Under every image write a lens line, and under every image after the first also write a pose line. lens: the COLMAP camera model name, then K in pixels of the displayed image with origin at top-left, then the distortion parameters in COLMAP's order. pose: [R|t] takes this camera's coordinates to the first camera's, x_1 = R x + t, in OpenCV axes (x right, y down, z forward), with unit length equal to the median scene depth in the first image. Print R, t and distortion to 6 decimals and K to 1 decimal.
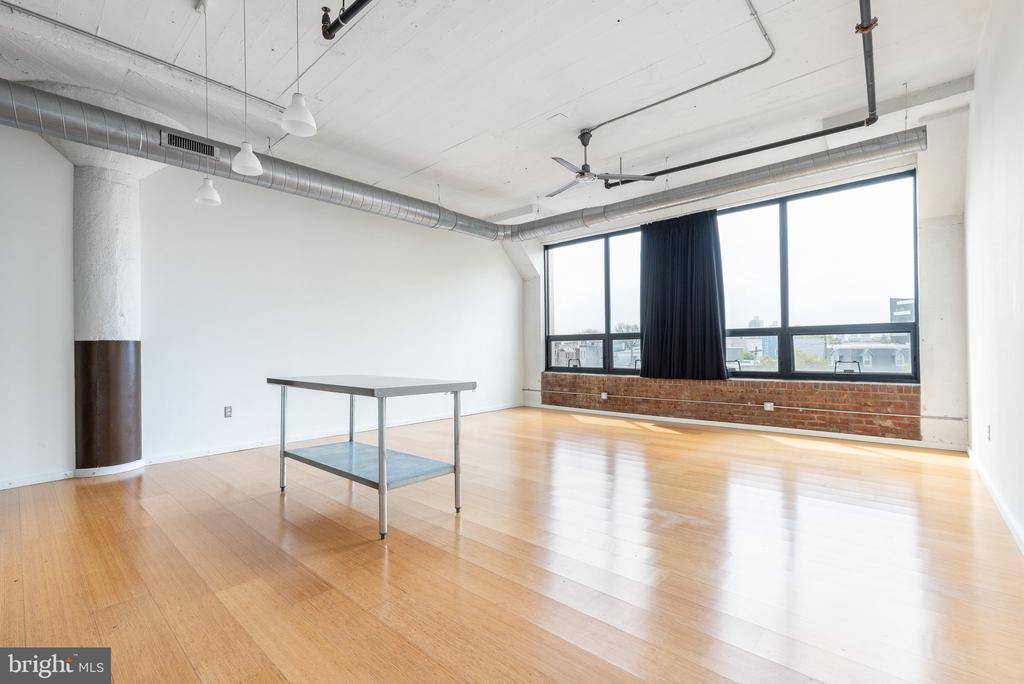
lens RADIAL K [[458.6, 0, 512.1], [0, 458.6, 345.2], [0, 0, 1]] dist [0.004039, 0.000596]
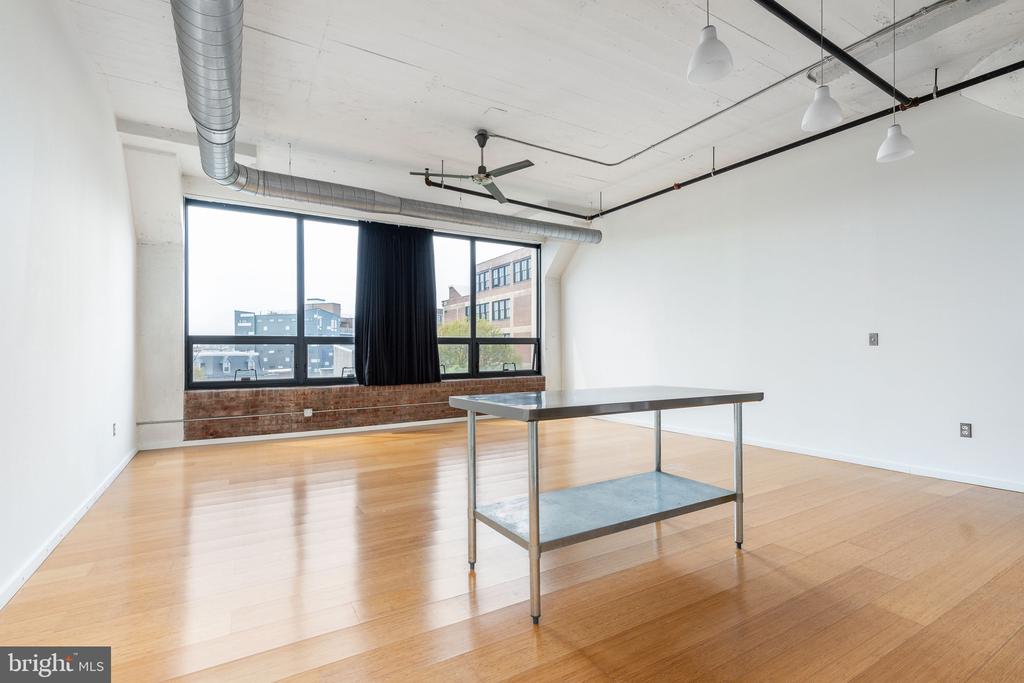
lens RADIAL K [[458.6, 0, 515.0], [0, 458.6, 346.4], [0, 0, 1]] dist [0.004039, 0.000596]
pose [[0.292475, 0.016956, 0.956123, -0.480806], [-0.003462, 0.999855, -0.016673, 0.004819], [-0.956267, 0.001566, 0.292492, 0.414614]]
